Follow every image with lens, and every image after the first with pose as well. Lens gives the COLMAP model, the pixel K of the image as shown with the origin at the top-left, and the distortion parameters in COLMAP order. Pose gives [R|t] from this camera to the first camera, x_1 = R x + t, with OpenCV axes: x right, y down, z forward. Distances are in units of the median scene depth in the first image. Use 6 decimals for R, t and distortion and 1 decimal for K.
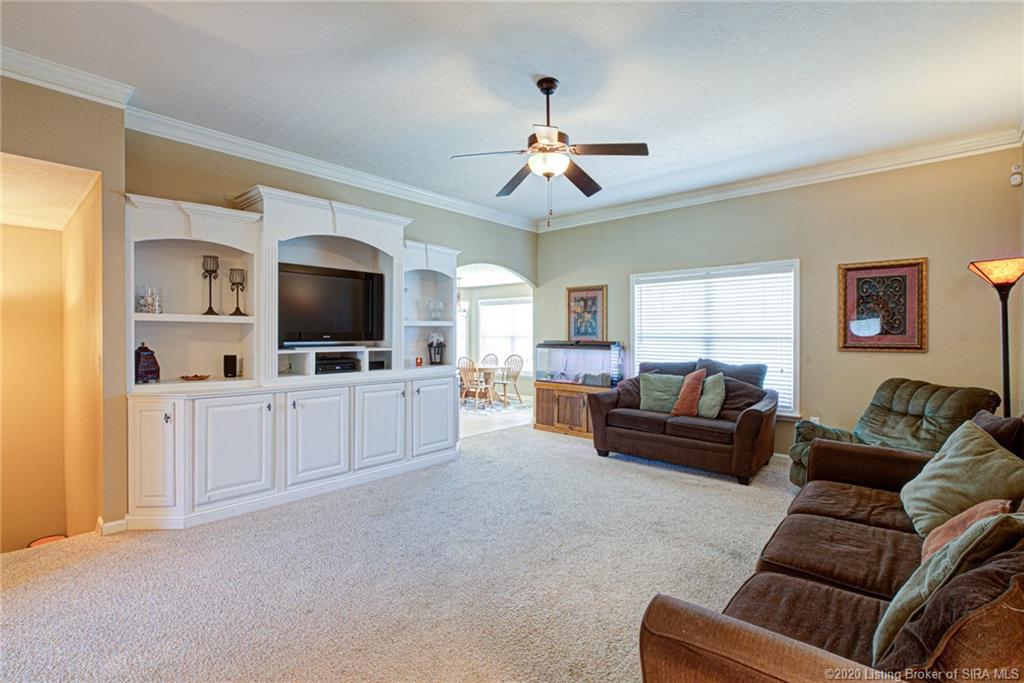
lens RADIAL K [[471.4, 0, 512.5], [0, 471.4, 333.3], [0, 0, 1]] dist [0.000439, 0.011745]
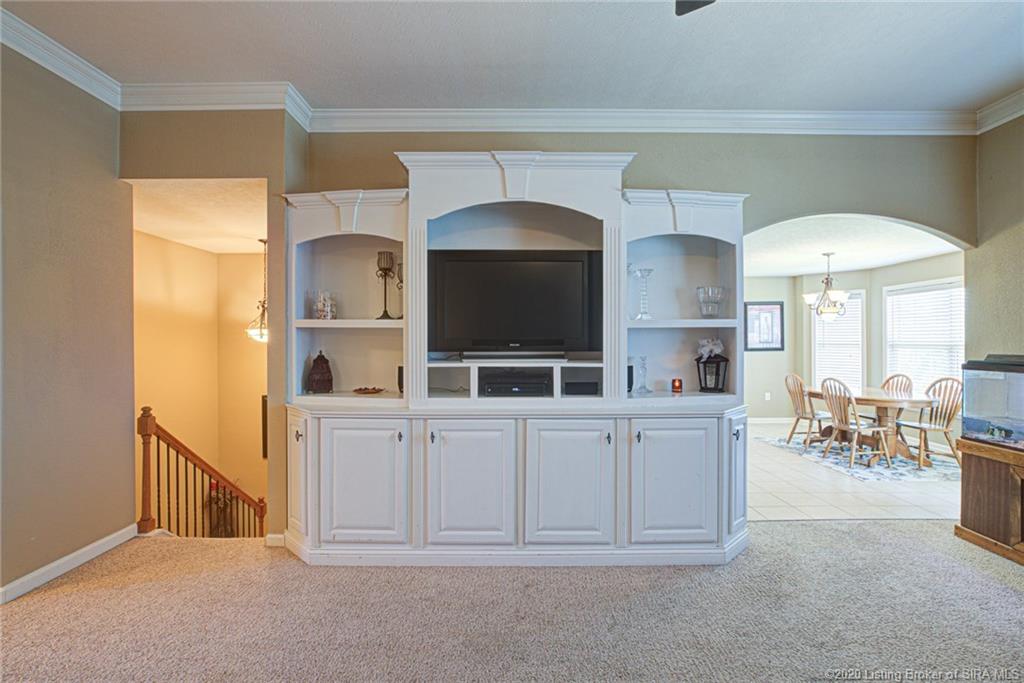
lens RADIAL K [[475.7, 0, 520.5], [0, 475.7, 341.8], [0, 0, 1]] dist [-0.022599, 0.012291]
pose [[0.674161, -0.001826, -0.738583, 0.148354], [0.002474, 0.999997, -0.000214, 0.002255], [0.738581, -0.001683, 0.674163, 0.496985]]
